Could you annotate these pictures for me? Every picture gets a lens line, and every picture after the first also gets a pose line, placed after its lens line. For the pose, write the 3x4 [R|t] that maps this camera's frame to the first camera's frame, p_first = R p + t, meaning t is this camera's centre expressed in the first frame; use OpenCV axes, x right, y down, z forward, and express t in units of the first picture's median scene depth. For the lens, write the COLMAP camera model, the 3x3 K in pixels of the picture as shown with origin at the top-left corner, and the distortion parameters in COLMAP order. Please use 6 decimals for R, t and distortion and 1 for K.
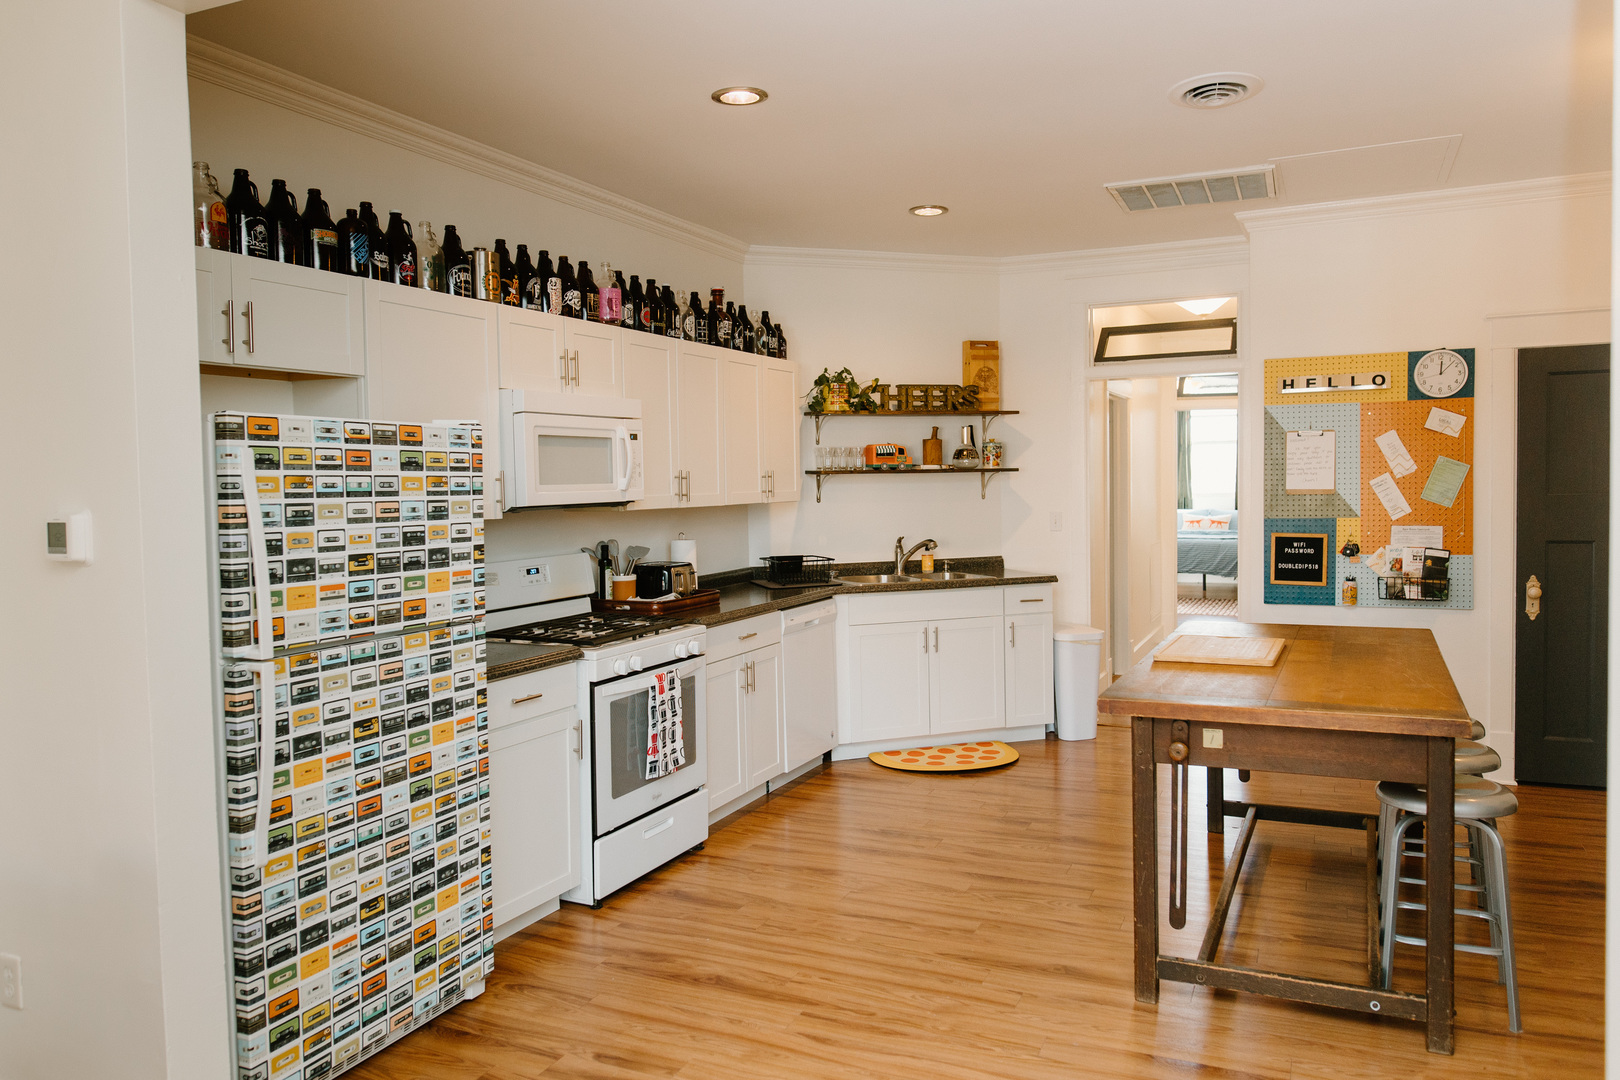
lens RADIAL K [[1137.9, 0, 807.3], [0, 1137.9, 530.5], [0, 0, 1]] dist [-0.004170, -0.001718]
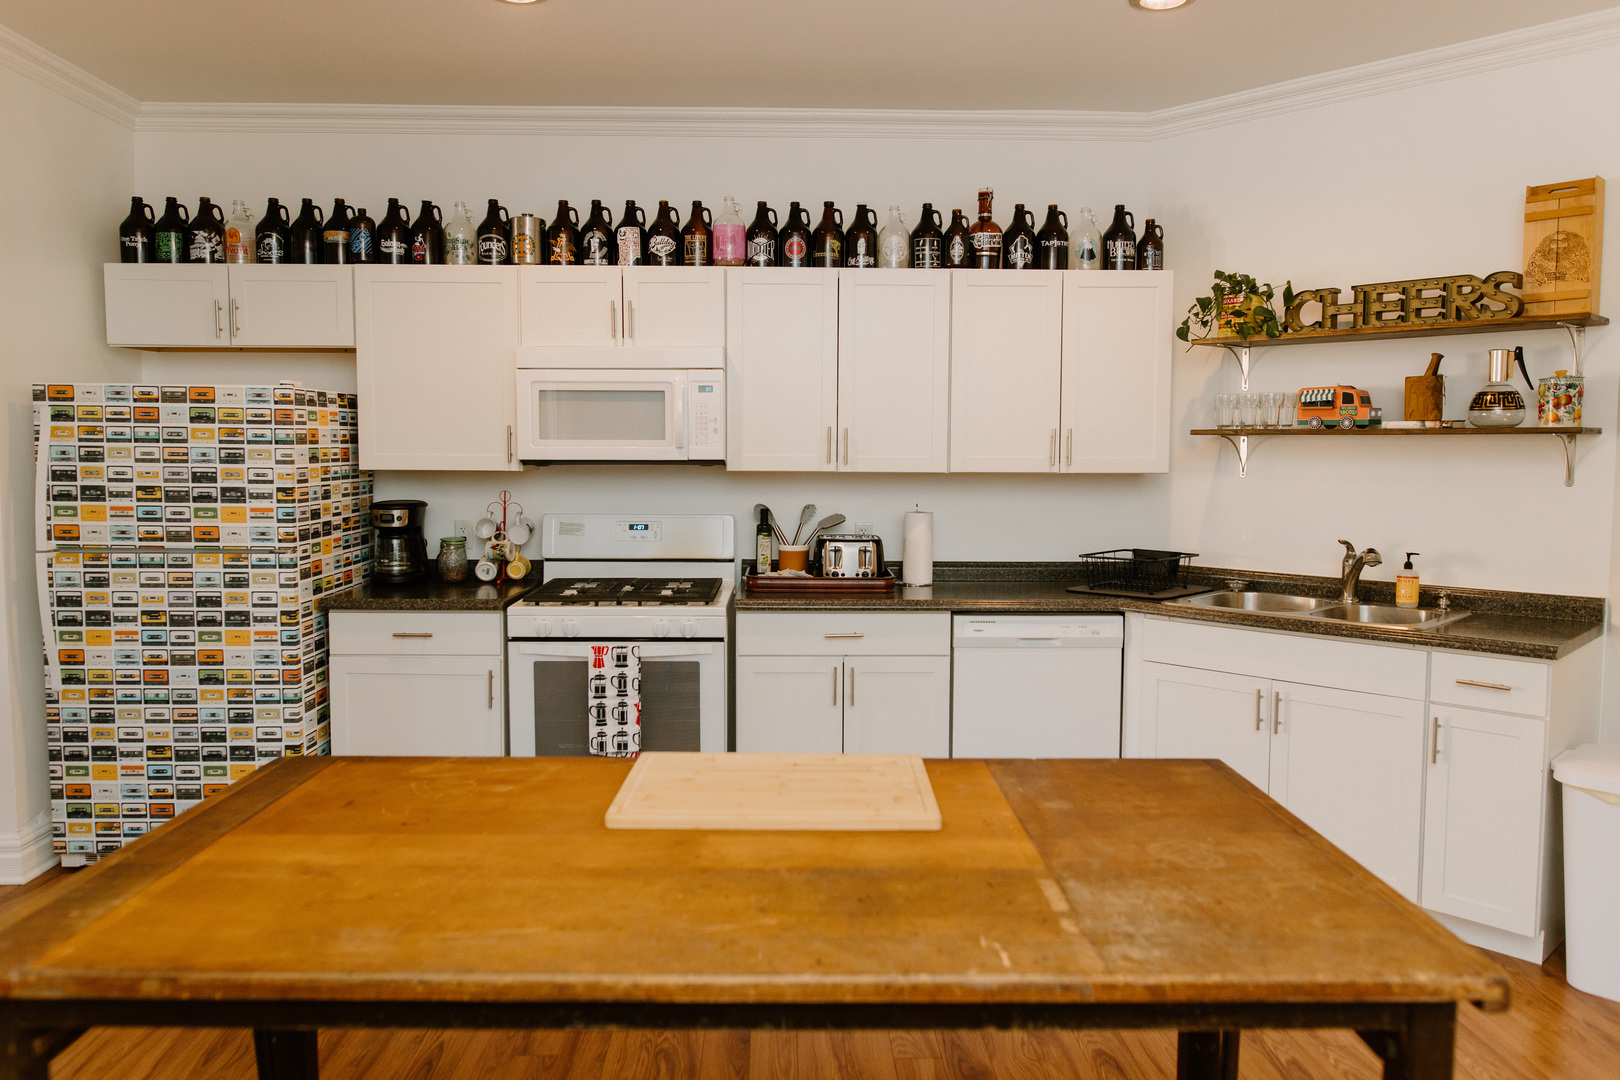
lens RADIAL K [[1111.7, 0, 807.3], [0, 1111.7, 531.9], [0, 0, 1]] dist [-0.004920, 0.001527]
pose [[0.445329, 0.087018, -0.891129, 0.823005], [-0.053615, 0.996072, 0.070473, -0.043382], [0.893761, 0.016394, 0.448245, 0.823294]]
